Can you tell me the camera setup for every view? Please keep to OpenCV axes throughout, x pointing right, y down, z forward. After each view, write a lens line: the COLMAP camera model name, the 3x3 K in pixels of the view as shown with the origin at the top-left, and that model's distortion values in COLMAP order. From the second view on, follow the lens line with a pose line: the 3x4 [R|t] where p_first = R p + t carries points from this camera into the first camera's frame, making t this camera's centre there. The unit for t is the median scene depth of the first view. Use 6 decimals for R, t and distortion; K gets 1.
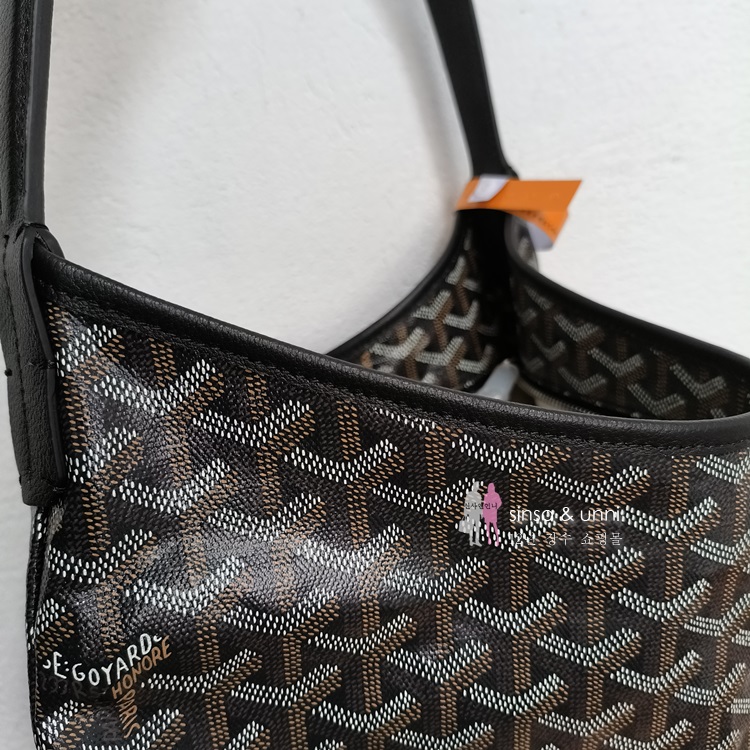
lens RADIAL K [[755.9, 0, 375.0], [0, 755.9, 375.0], [0, 0, 1]] dist [0.130405, -0.156568]
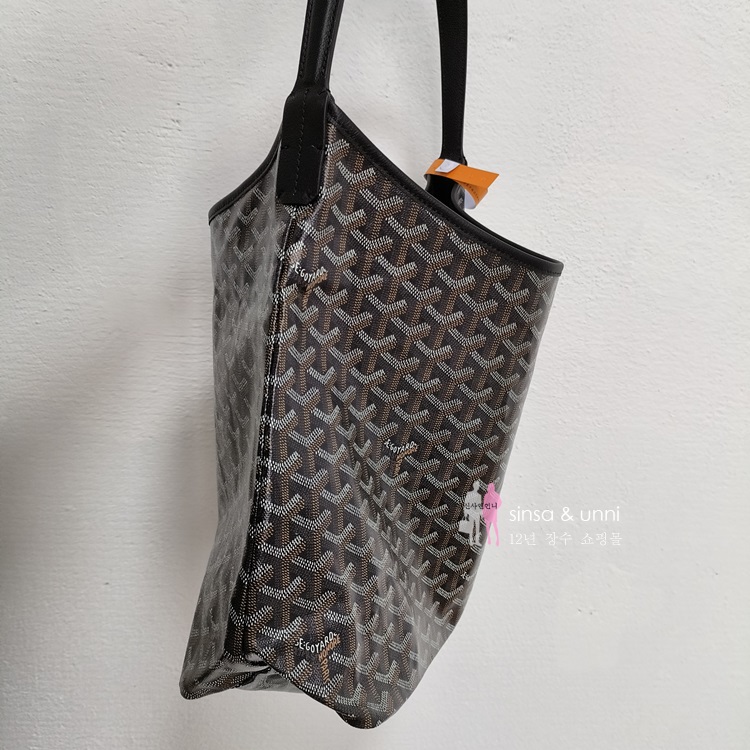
lens RADIAL K [[755.9, 0, 375.0], [0, 755.9, 375.0], [0, 0, 1]] dist [0.130405, -0.156568]
pose [[0.931867, 0.286538, 0.222529, -0.316433], [-0.285086, 0.957694, -0.039337, 0.401524], [-0.224387, -0.026783, 0.974132, -0.824363]]
